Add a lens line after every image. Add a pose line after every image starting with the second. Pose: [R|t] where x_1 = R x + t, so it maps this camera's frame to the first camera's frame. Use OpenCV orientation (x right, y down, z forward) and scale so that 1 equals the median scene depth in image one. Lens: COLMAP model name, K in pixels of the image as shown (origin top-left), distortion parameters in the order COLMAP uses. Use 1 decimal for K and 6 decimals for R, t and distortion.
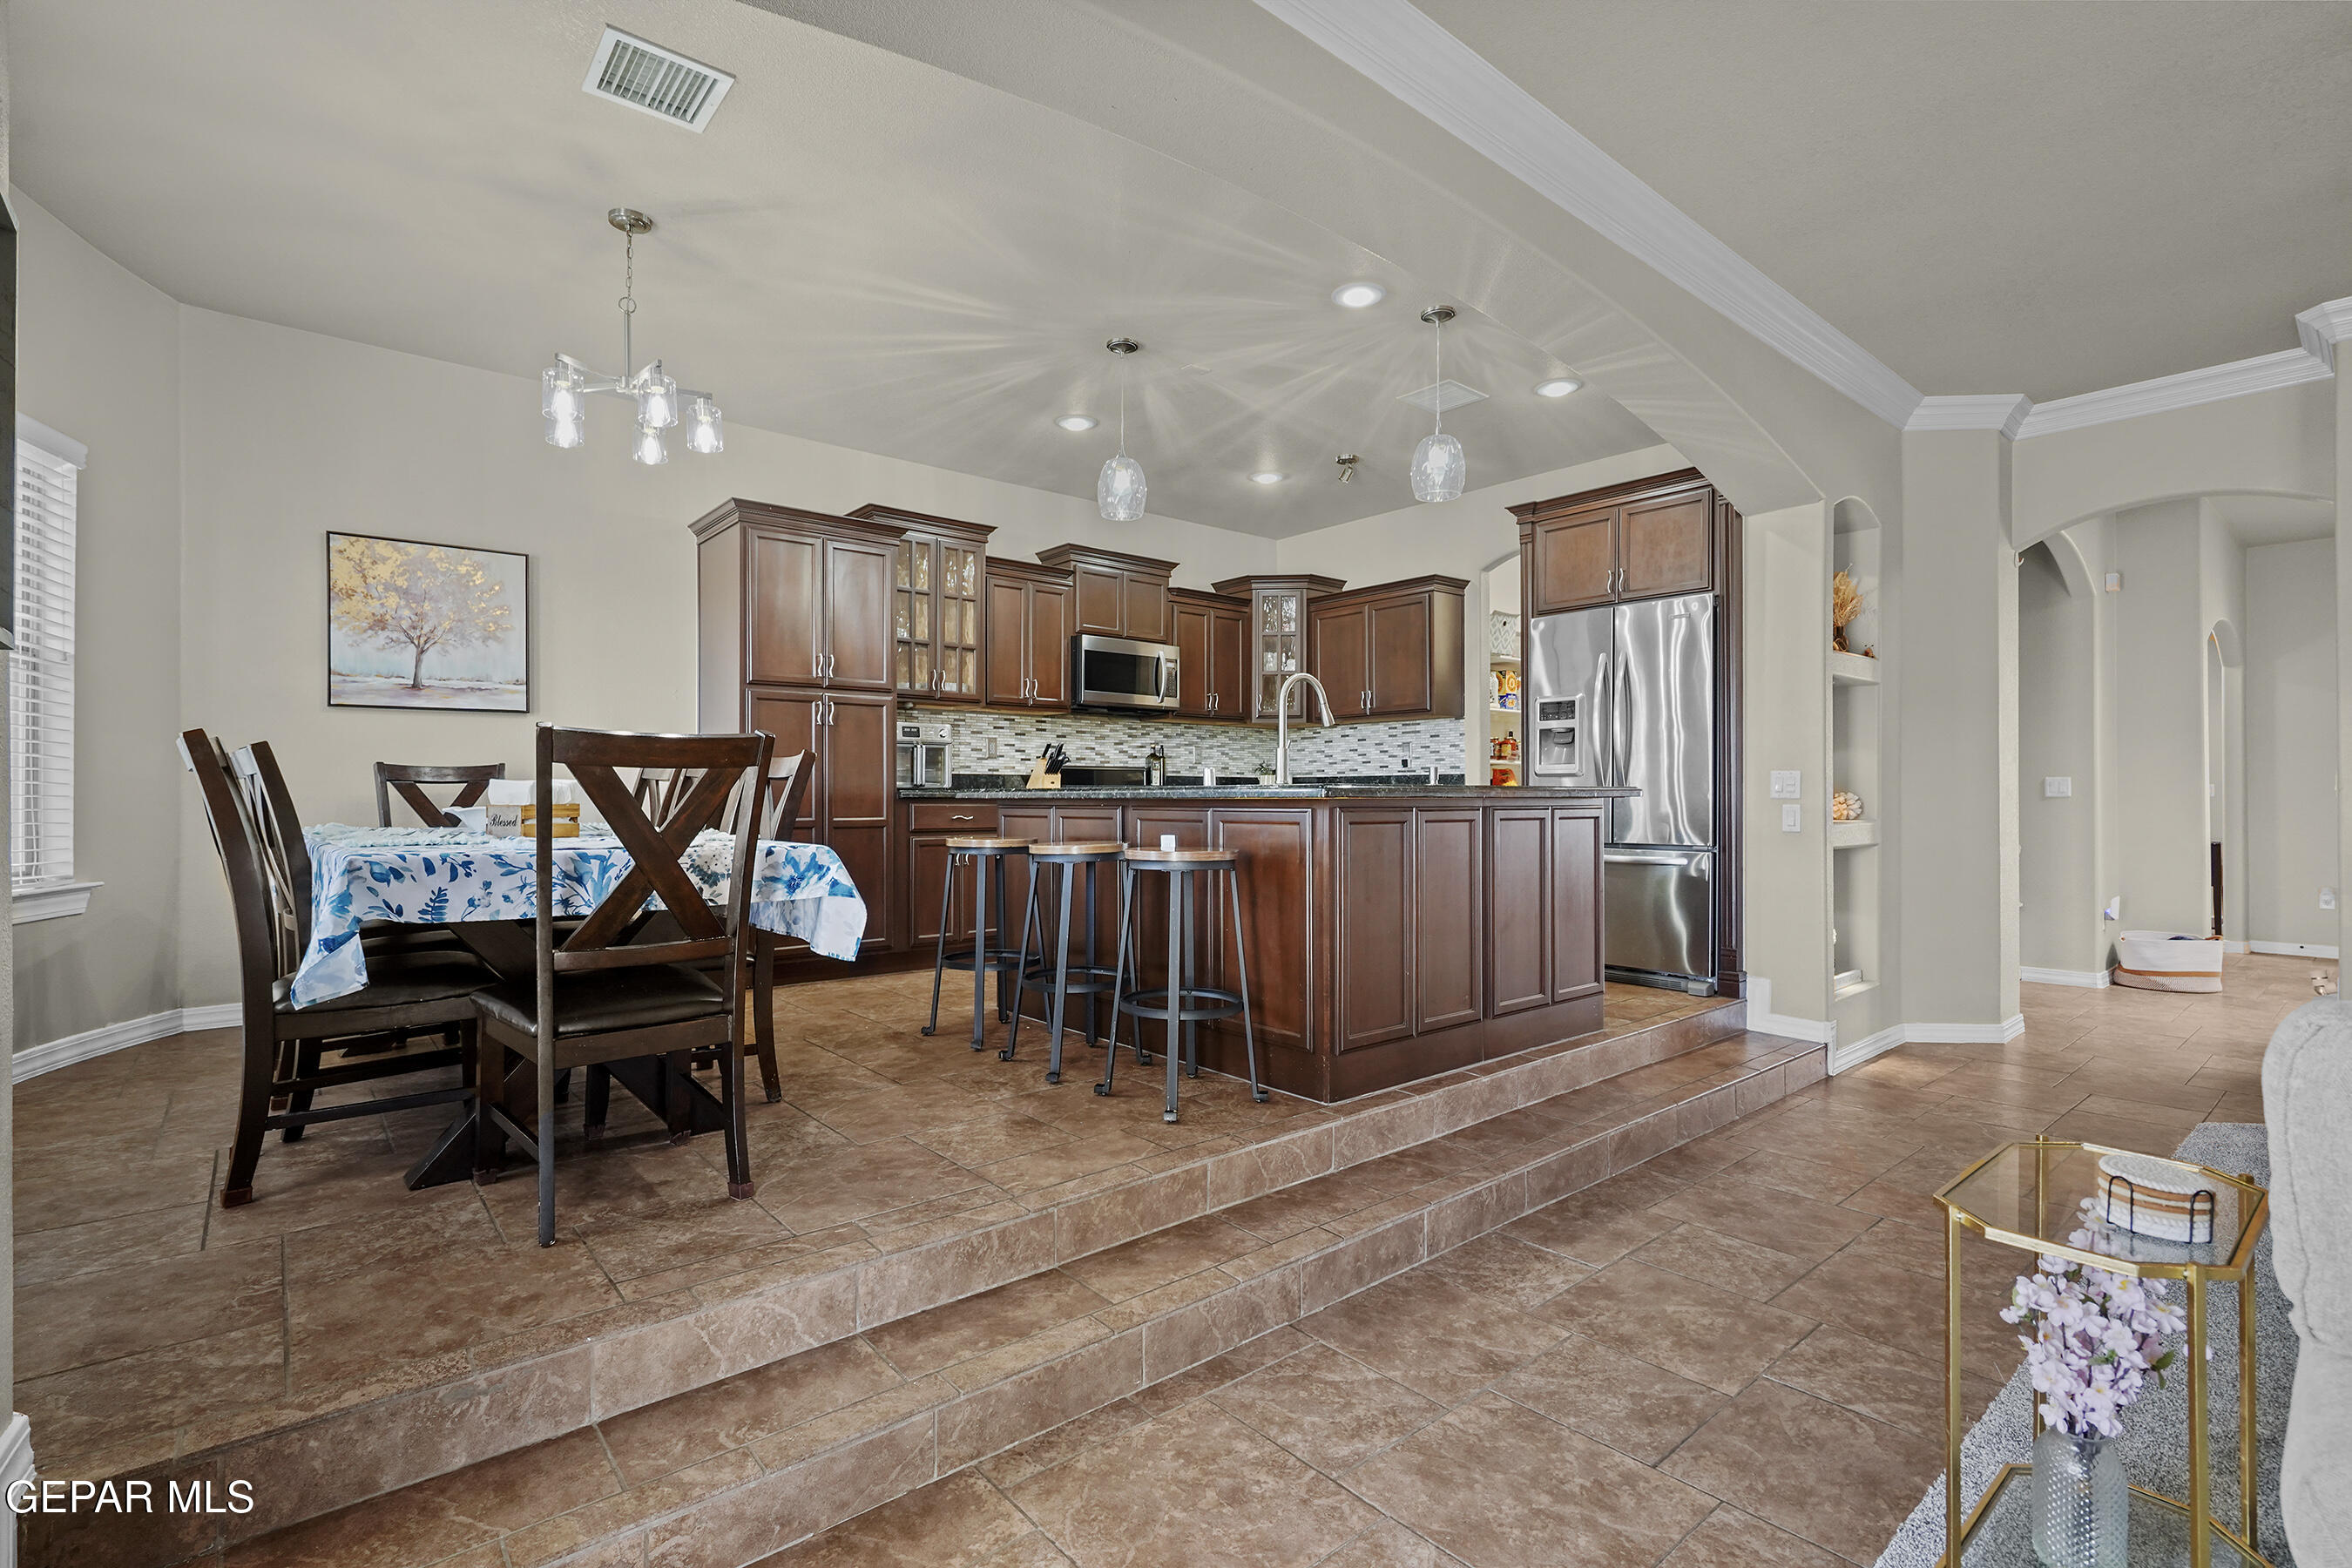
lens RADIAL K [[1081.0, 0, 1154.7], [0, 1081.0, 787.7], [0, 0, 1]] dist [-0.005204, 0.002730]
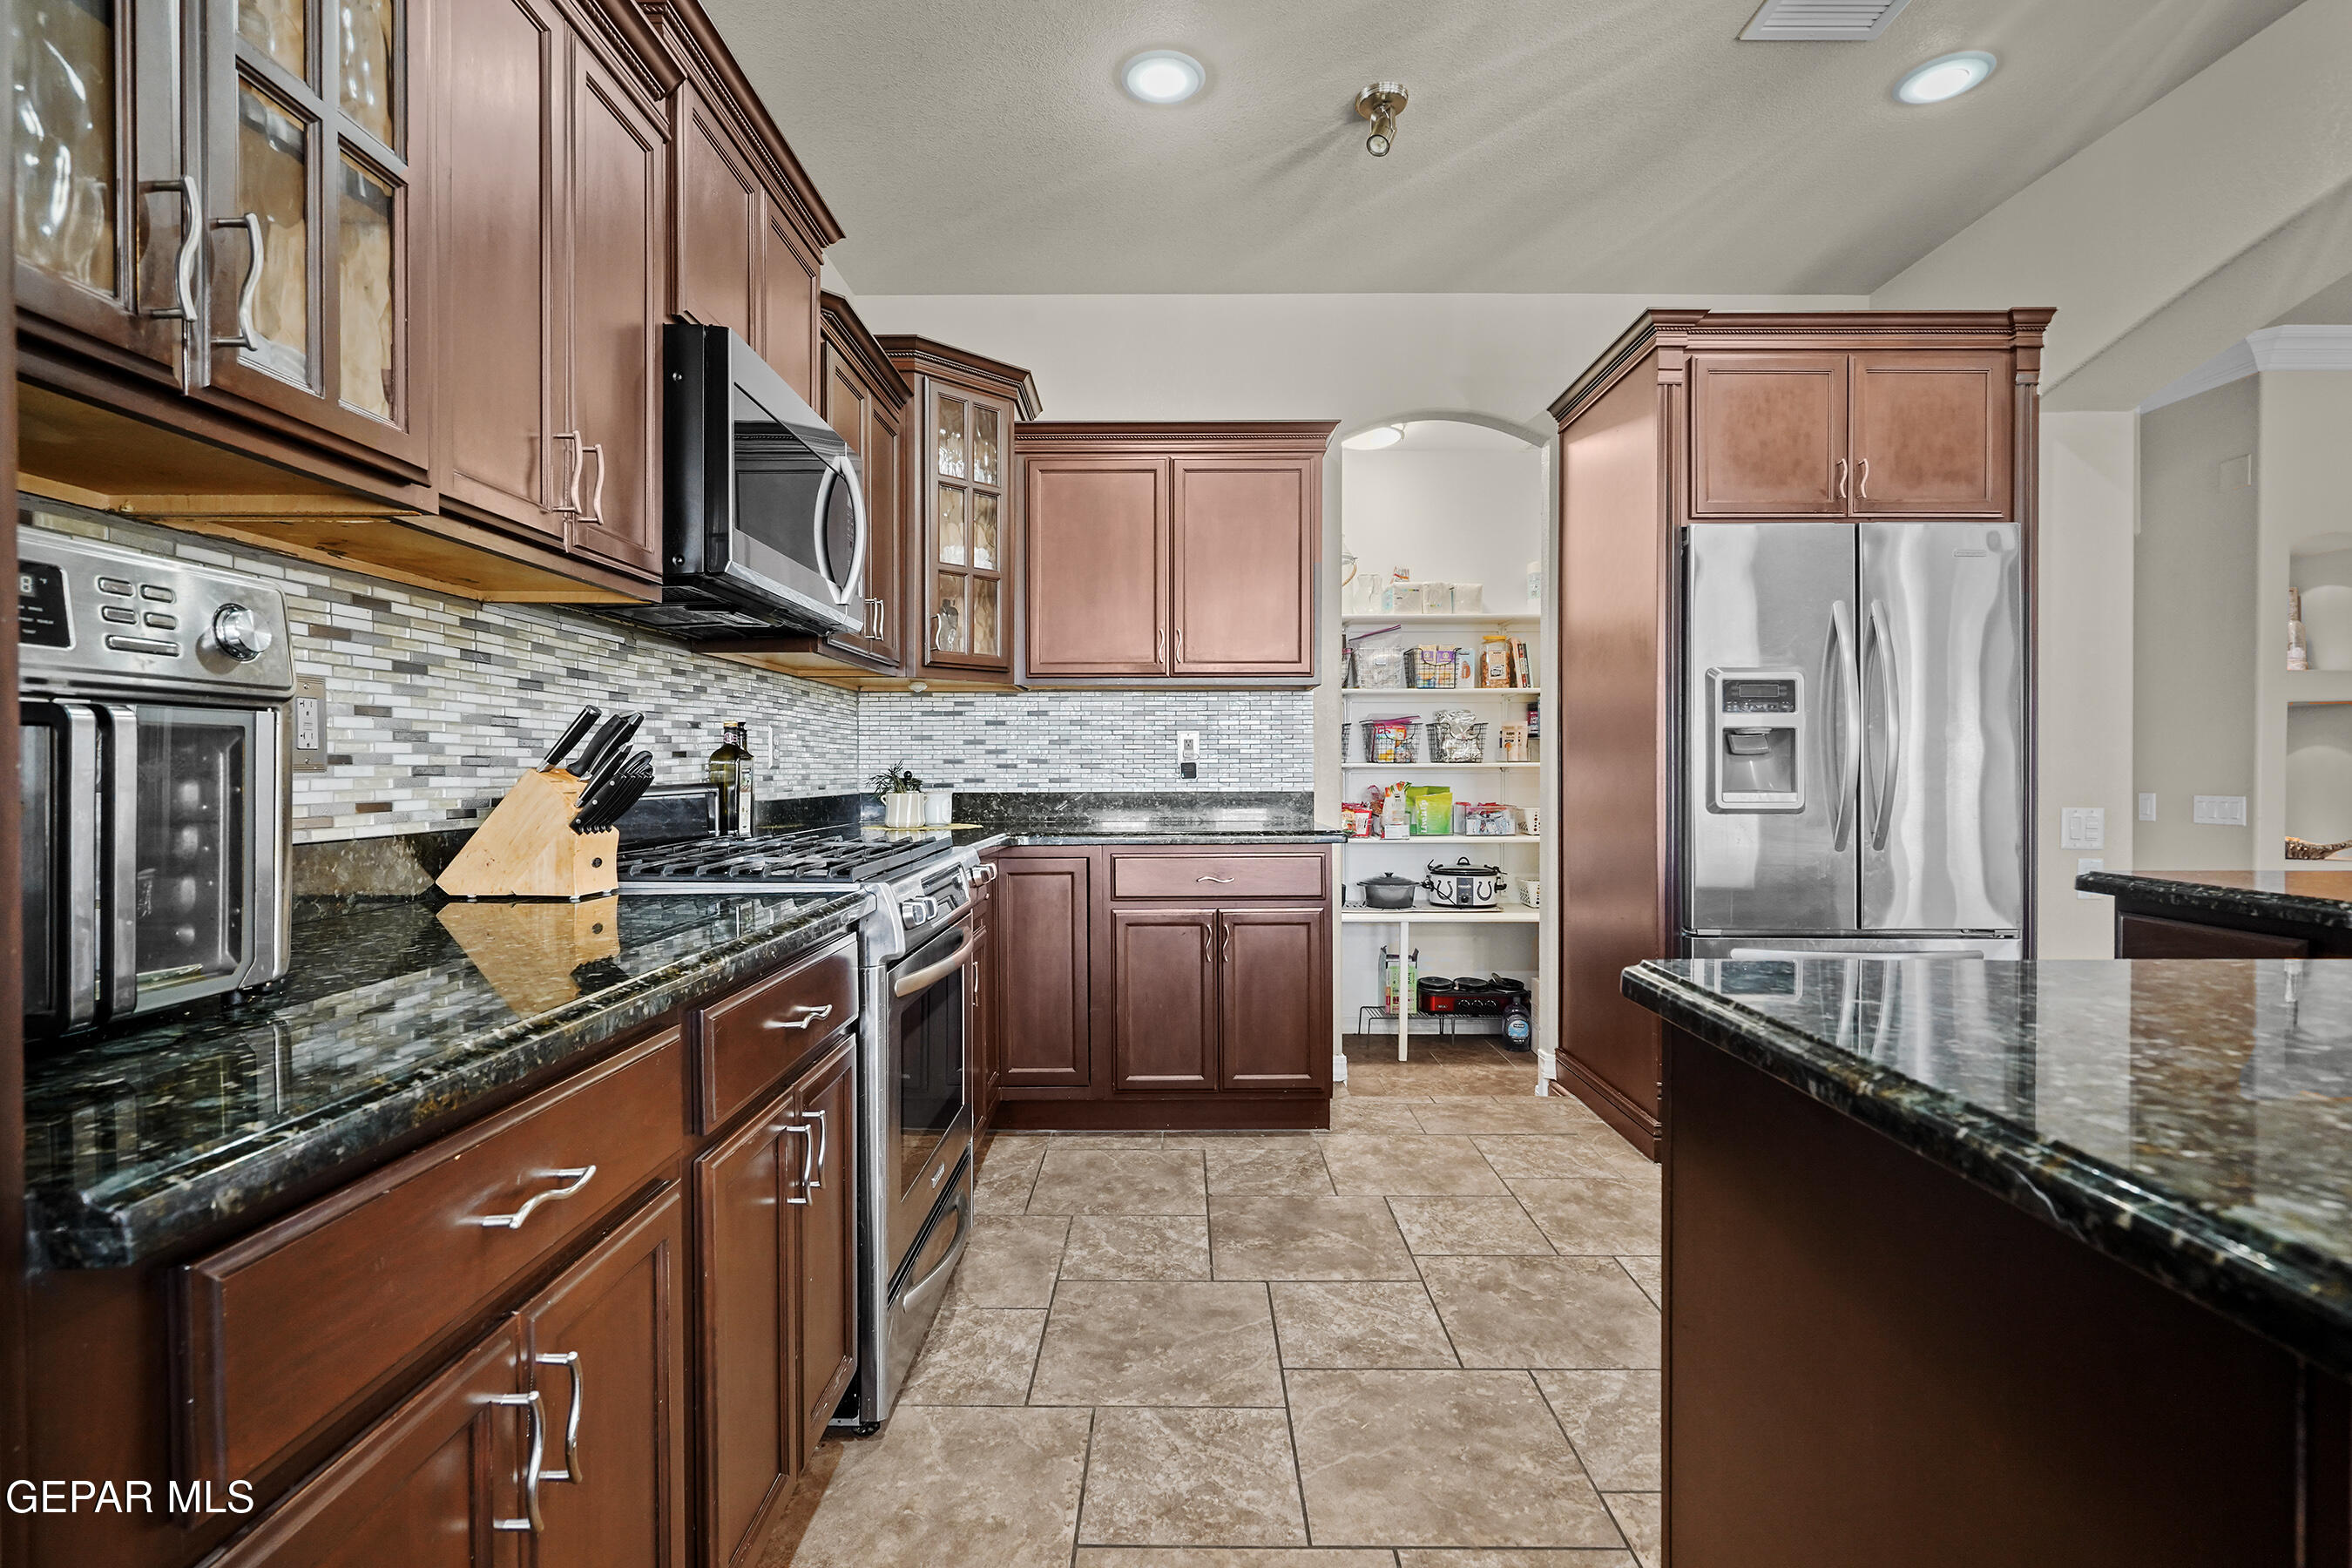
lens RADIAL K [[1081.0, 0, 1161.3], [0, 1081.0, 767.6], [0, 0, 1]] dist [-0.005204, 0.002730]
pose [[0.645161, -0.002115, 0.764044, -0.273255], [-0.006137, 0.999950, 0.007950, -0.040611], [-0.764022, -0.009817, 0.645116, 0.967900]]
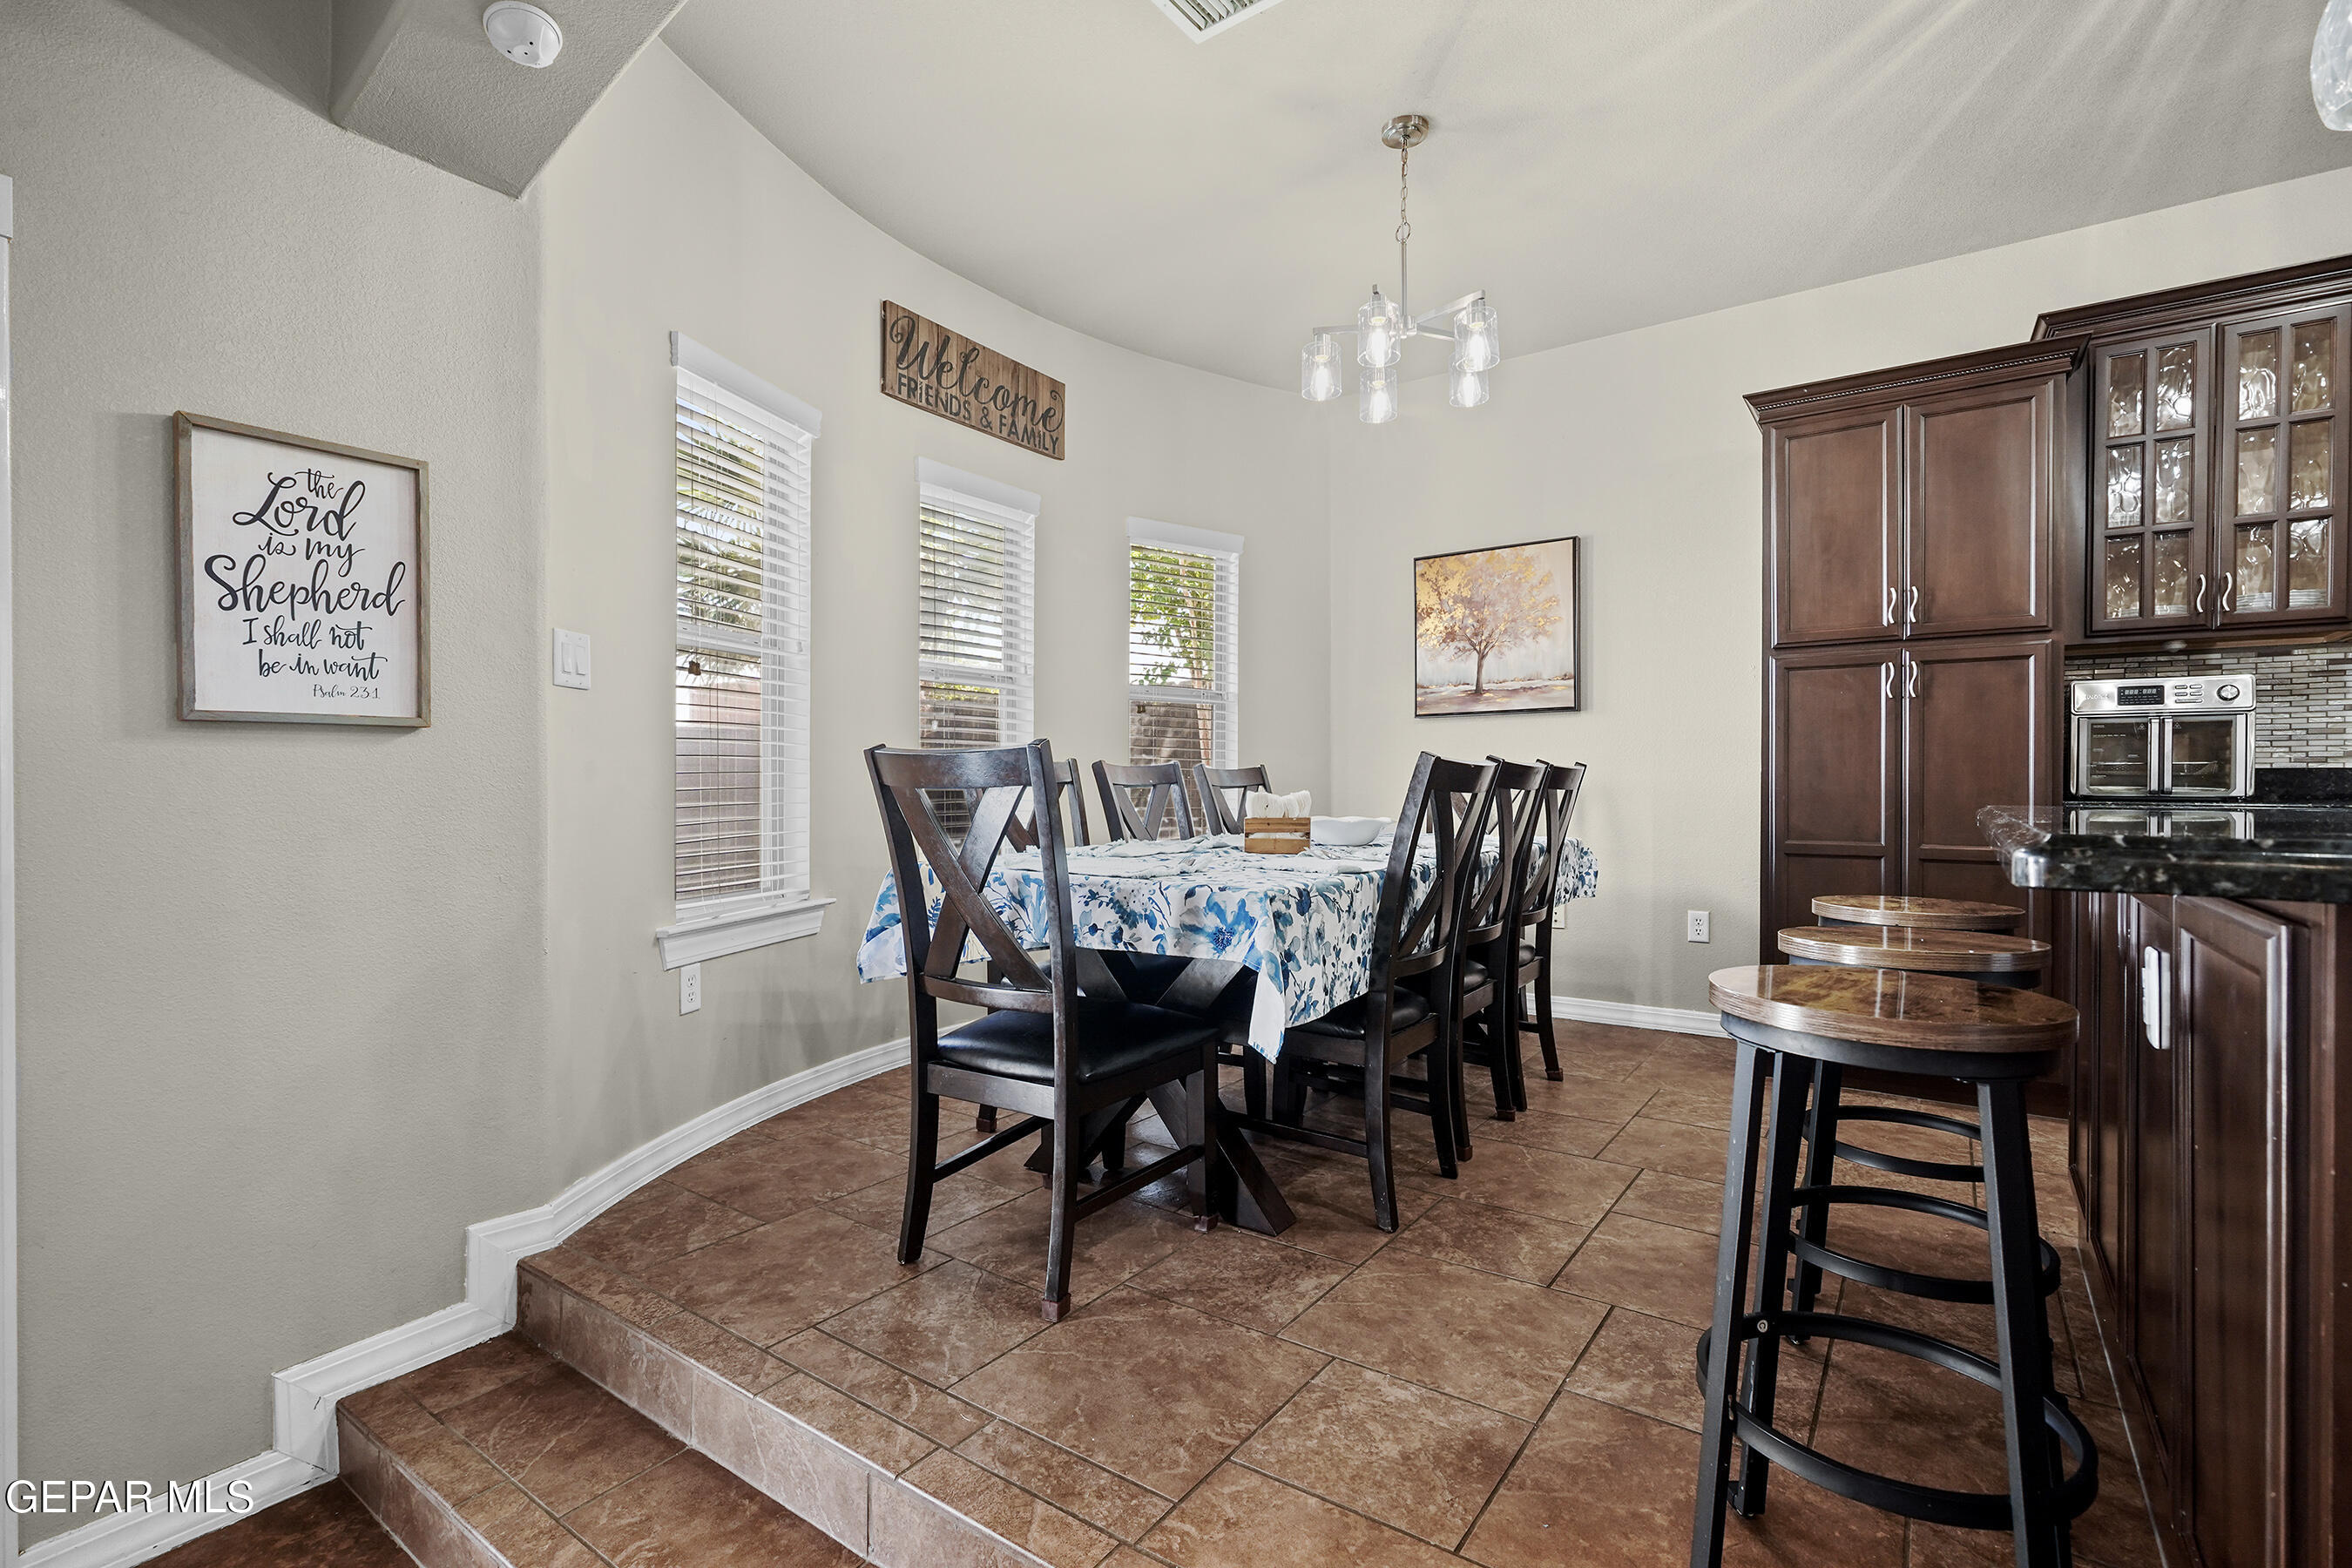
lens RADIAL K [[1081.0, 0, 1178.6], [0, 1081.0, 787.3], [0, 0, 1]] dist [-0.005204, 0.002730]
pose [[0.258815, 0.004787, -0.965915, 0.213695], [0.003428, 0.999977, 0.005874, -0.011064], [0.965921, -0.004832, 0.258793, 0.446101]]
